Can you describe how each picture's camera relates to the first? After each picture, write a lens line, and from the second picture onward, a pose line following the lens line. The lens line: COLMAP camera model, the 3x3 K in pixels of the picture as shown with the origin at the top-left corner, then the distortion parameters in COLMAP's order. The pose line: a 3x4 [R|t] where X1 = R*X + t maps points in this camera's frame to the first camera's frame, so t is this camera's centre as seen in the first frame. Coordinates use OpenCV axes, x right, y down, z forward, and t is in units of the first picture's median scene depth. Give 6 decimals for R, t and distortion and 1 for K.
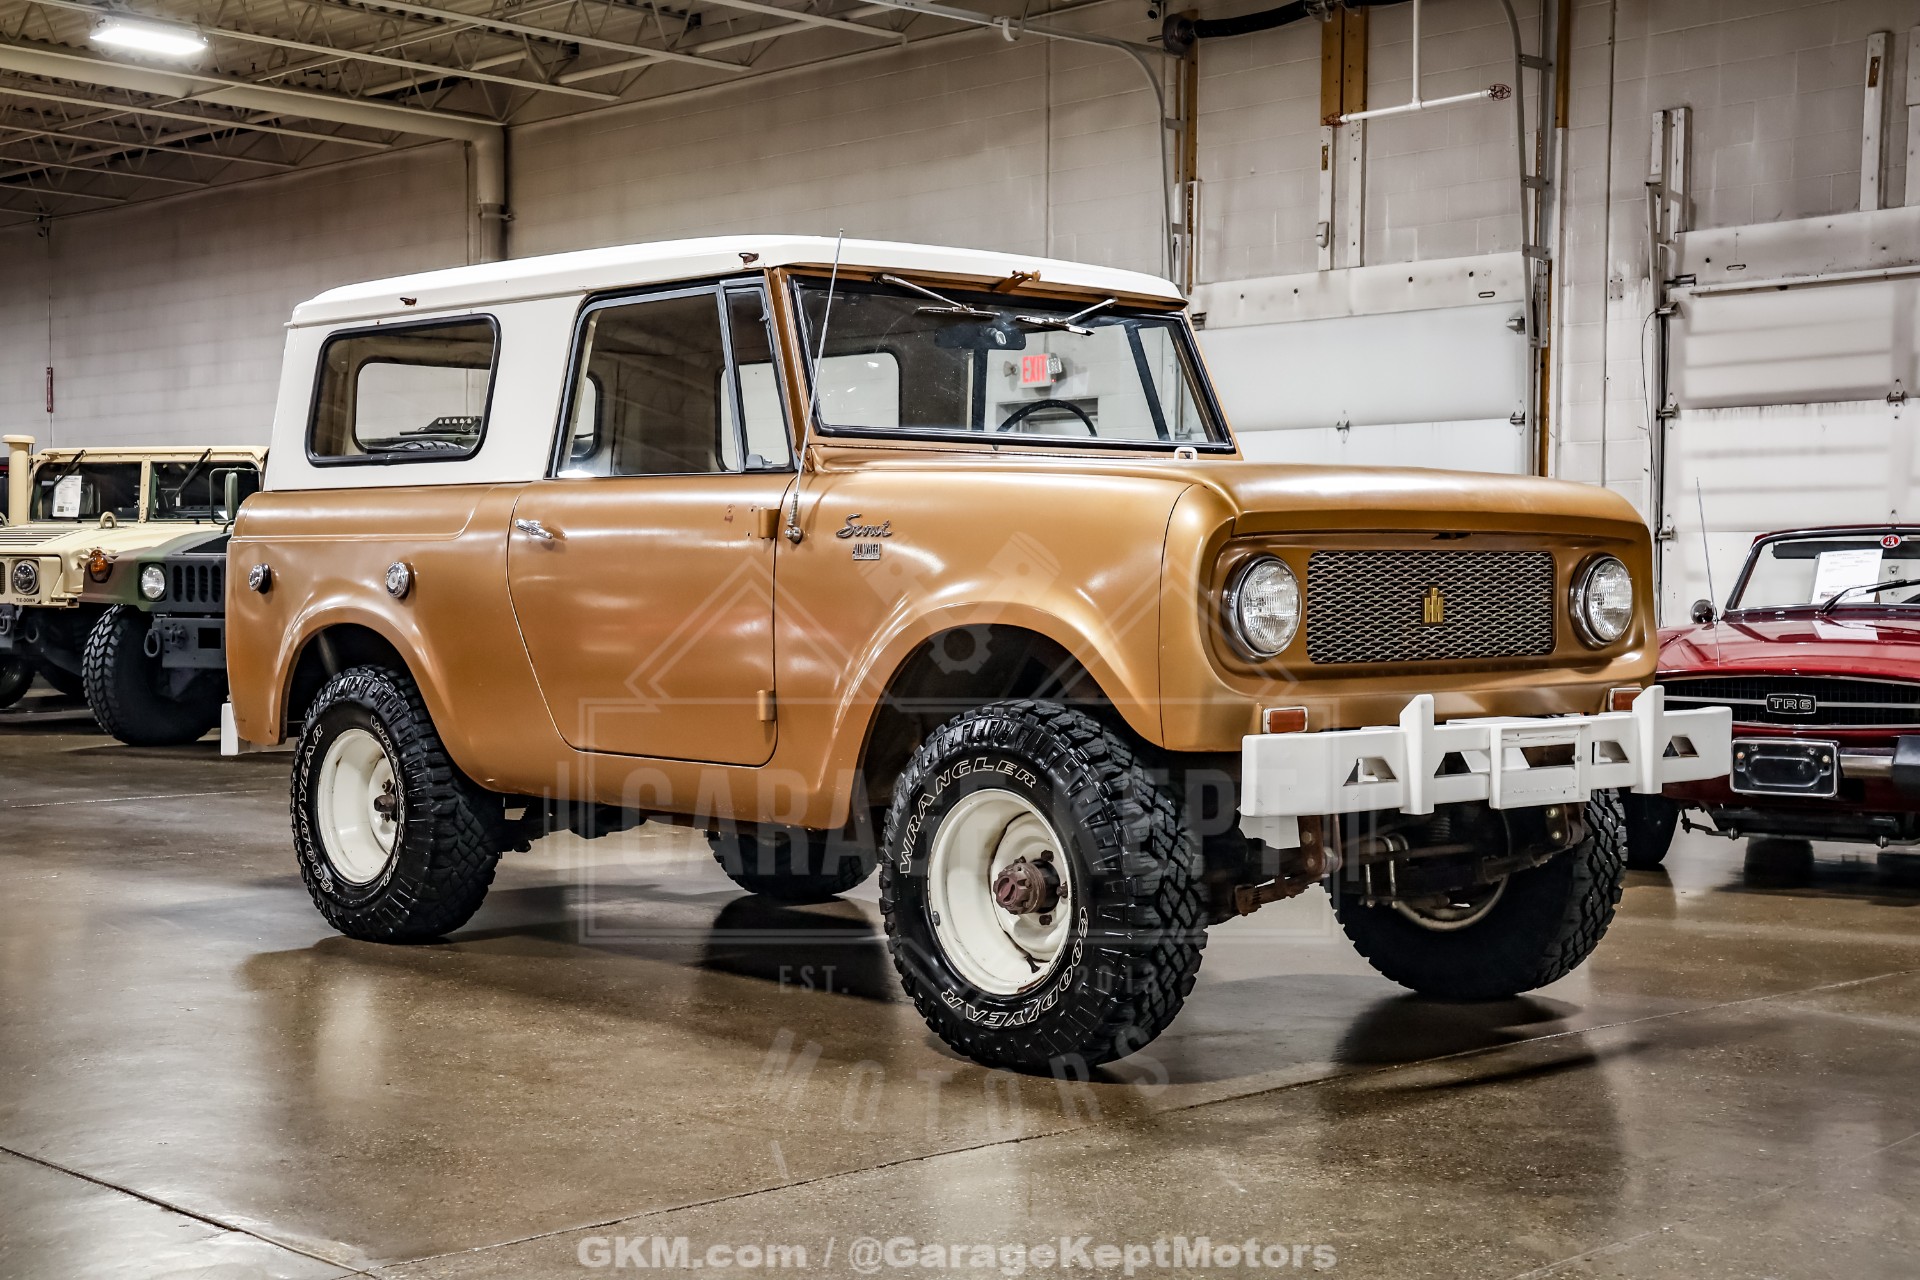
lens RADIAL K [[2693.6, 0, 949.3], [0, 2693.6, 635.7], [0, 0, 1]] dist [0.068283, 0.440210]
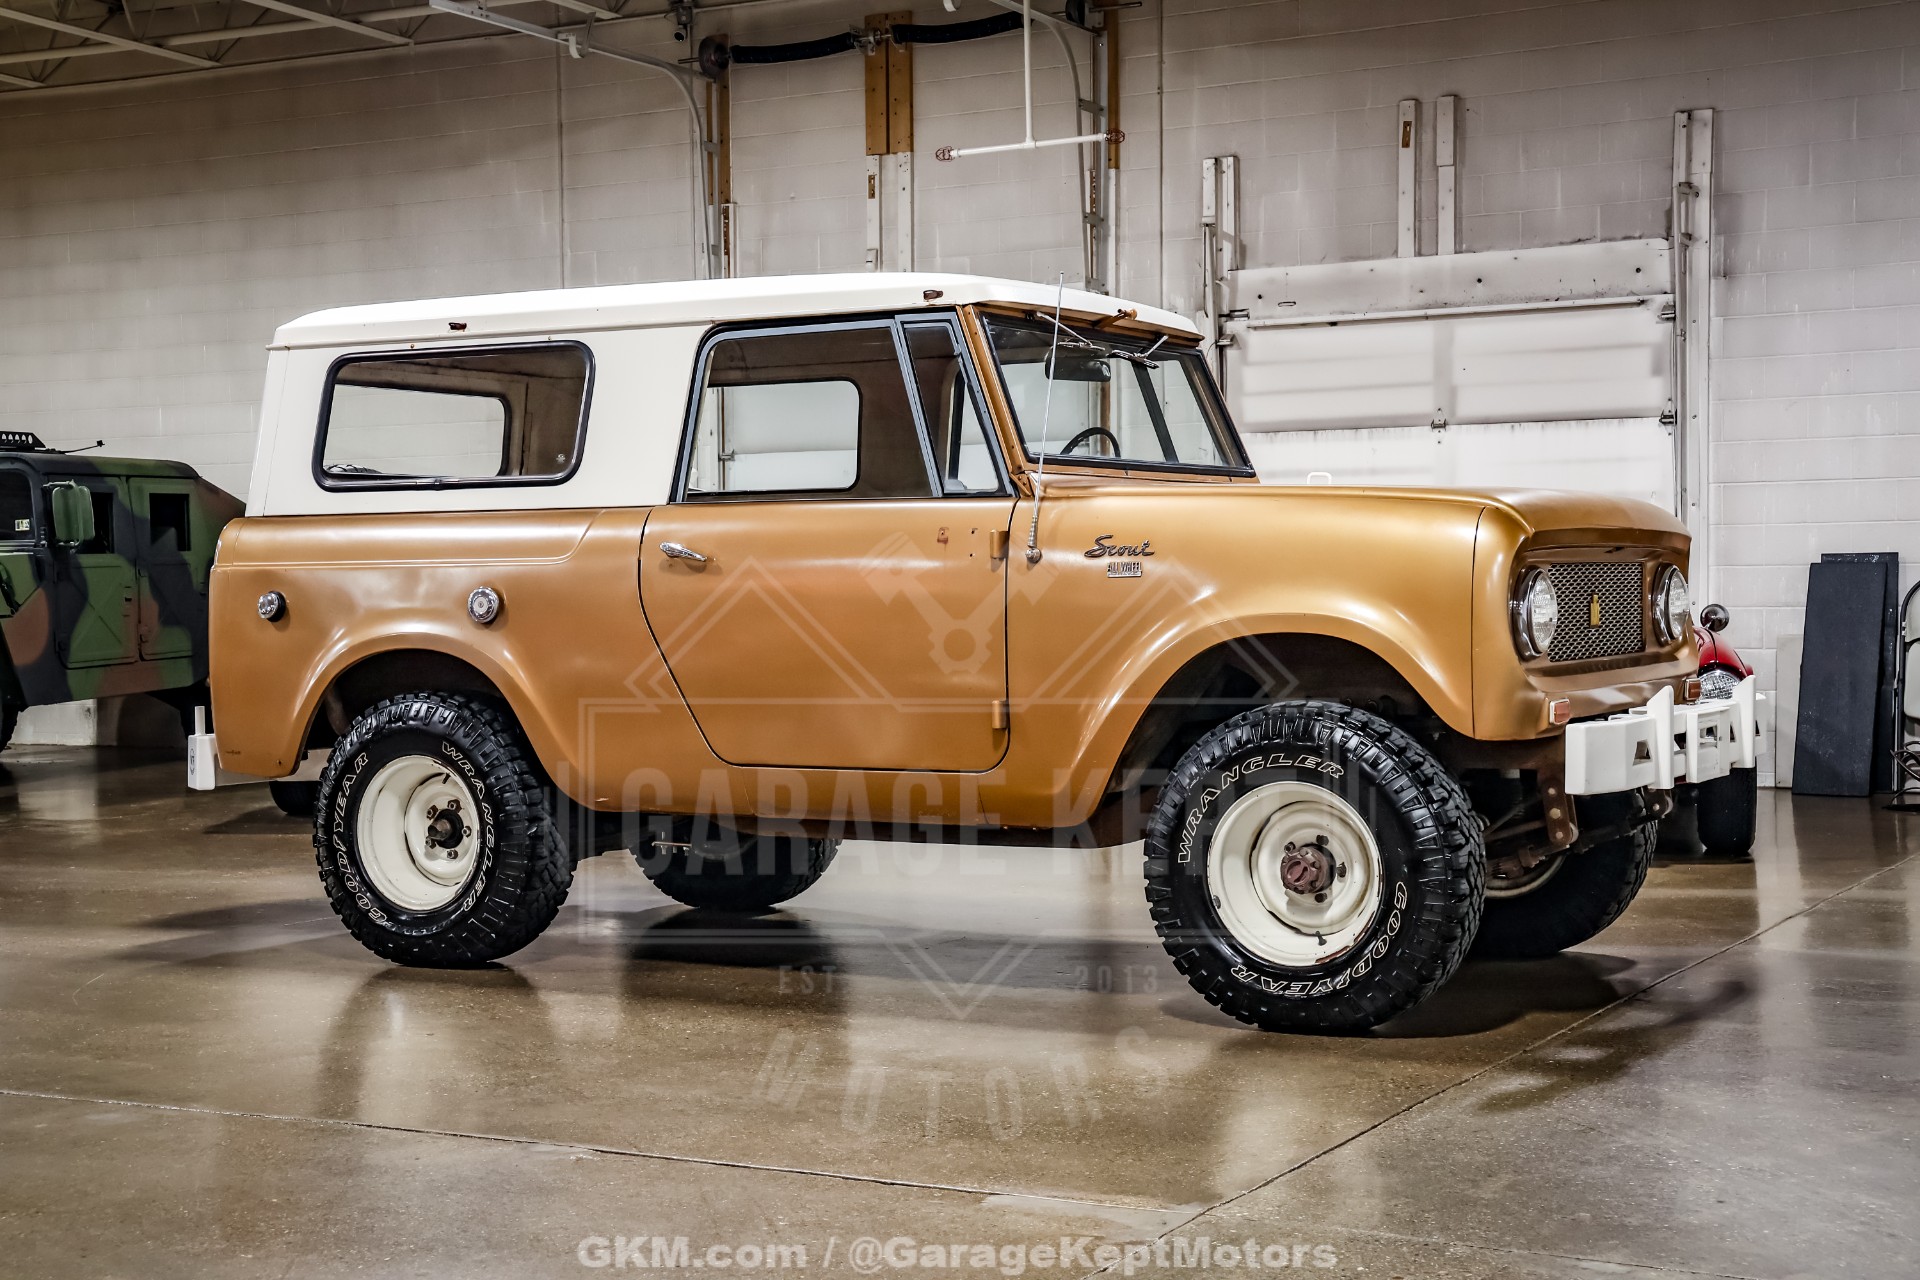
lens RADIAL K [[2774.2, 0, 944.8], [0, 2774.2, 639.8], [0, 0, 1]] dist [0.116486, 0.145069]
pose [[0.949064, -0.019982, 0.314450, -0.367936], [0.021740, 0.999761, -0.002086, -0.001664], [-0.314334, 0.008816, 0.949272, -0.034283]]
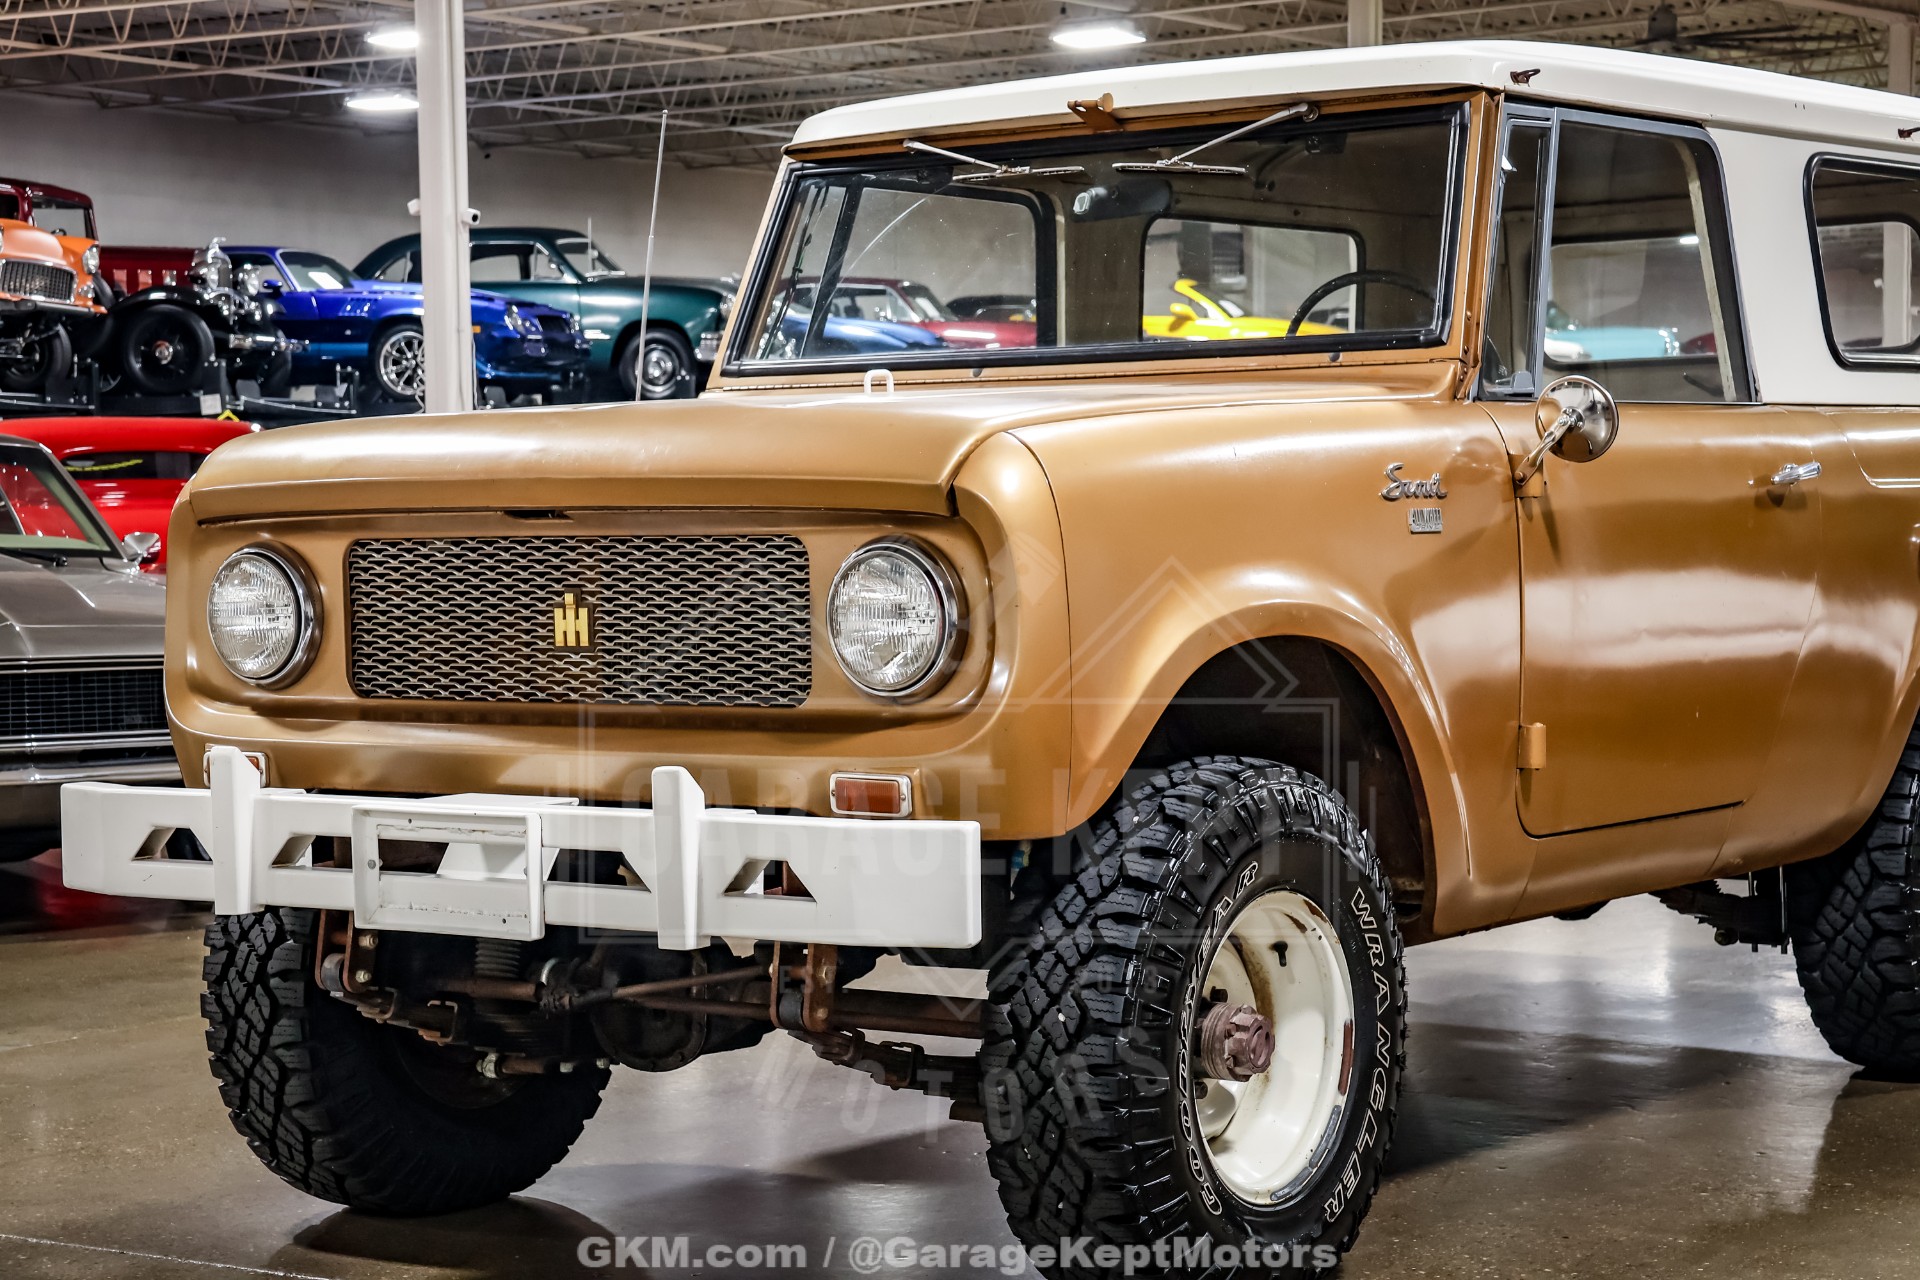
lens RADIAL K [[3739.7, 0, 933.5], [0, 3739.7, 648.5], [0, 0, 1]] dist [0.232760, 0.647587]
pose [[0.181954, 0.035120, -0.982680, 0.872132], [-0.008622, 0.999381, 0.034120, -0.028952], [0.983269, 0.002265, 0.182144, 0.739702]]
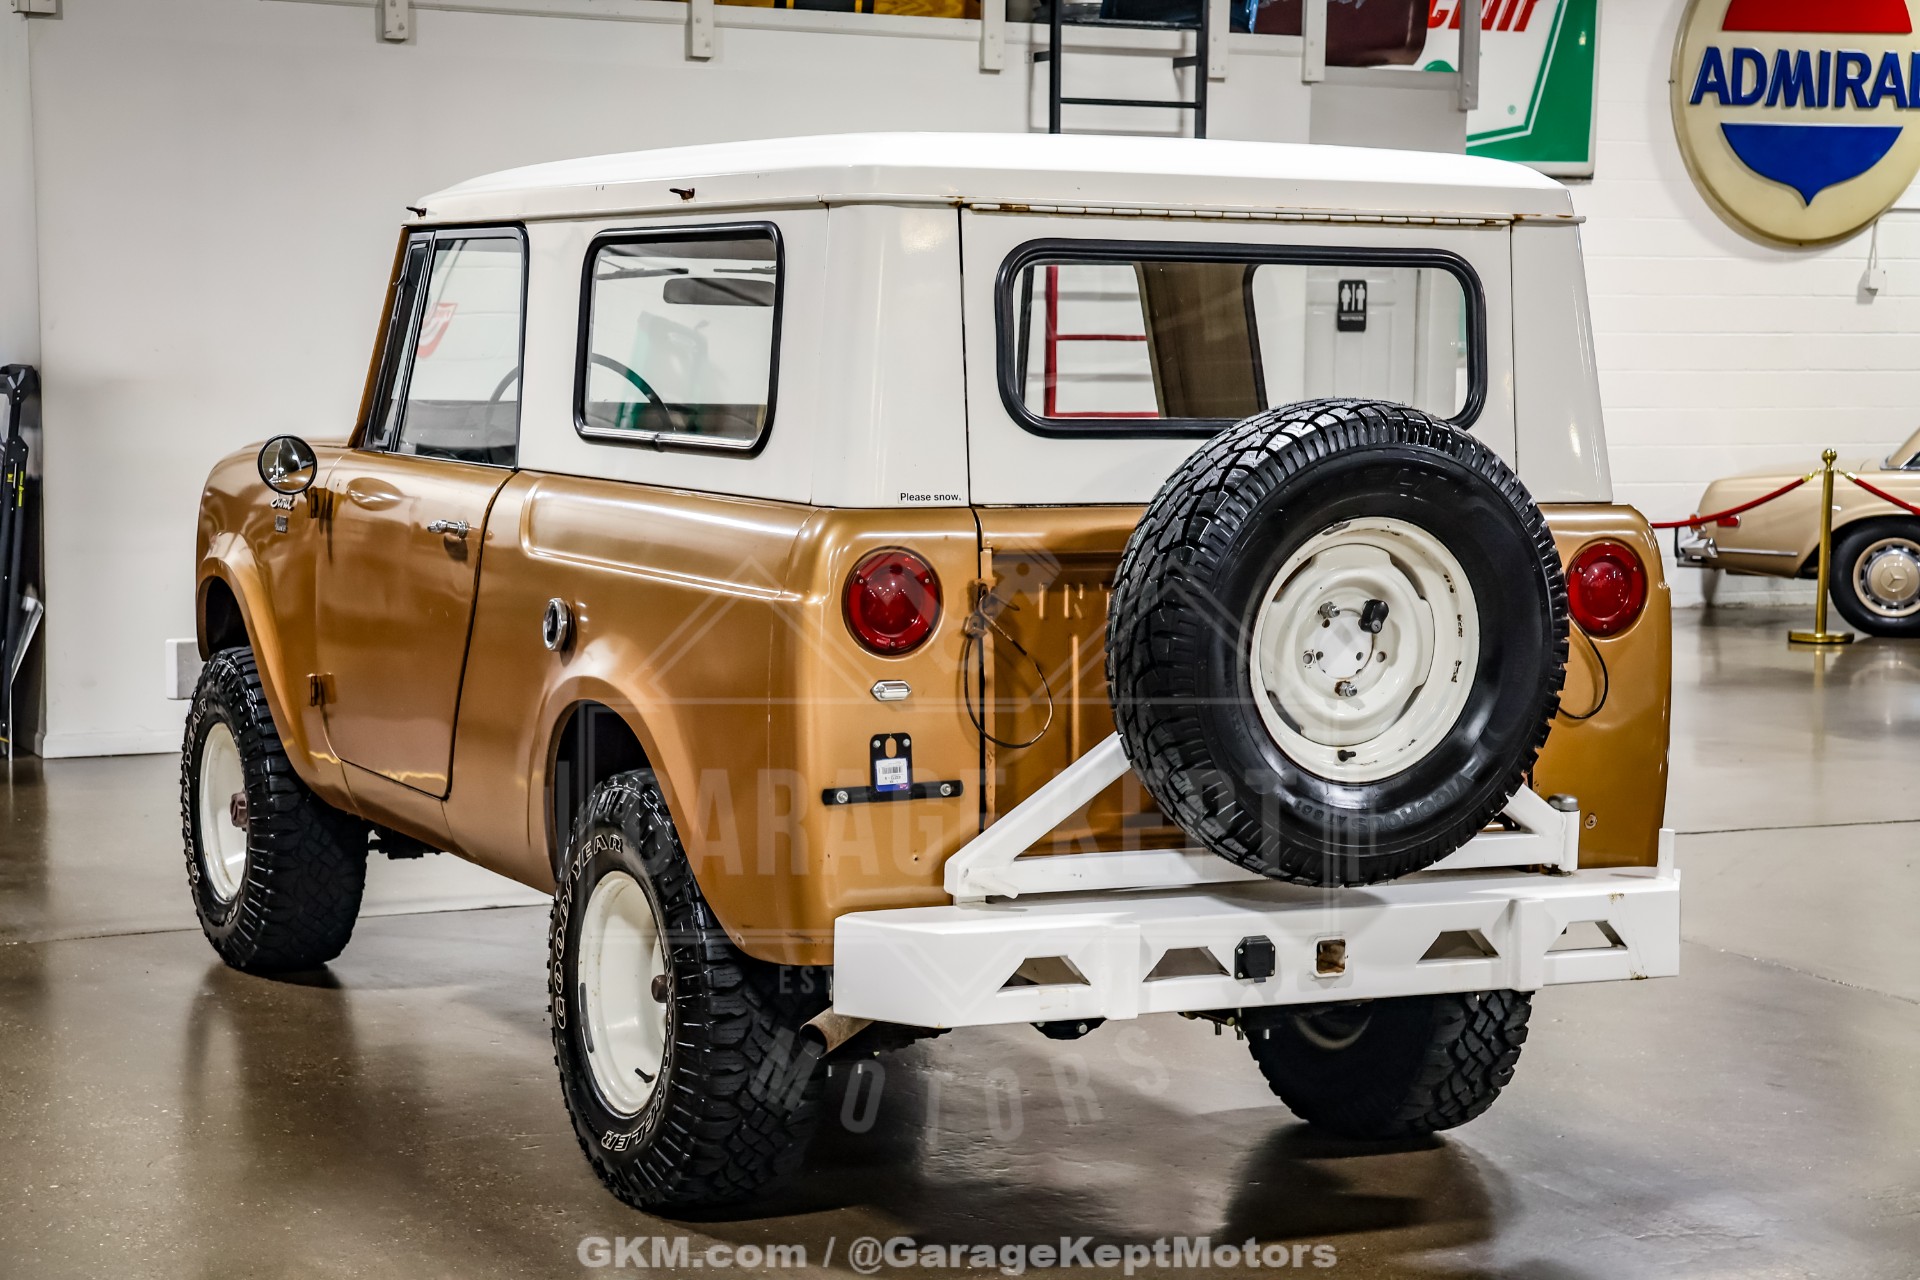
lens RADIAL K [[3520.1, 0, 931.2], [0, 3520.1, 642.5], [0, 0, 1]] dist [0.195140, 0.525829]
pose [[-0.956805, -0.042280, 0.287638, -0.371904], [-0.010826, 0.993864, 0.110078, -0.117738], [-0.290527, 0.102210, -0.951392, 1.979059]]
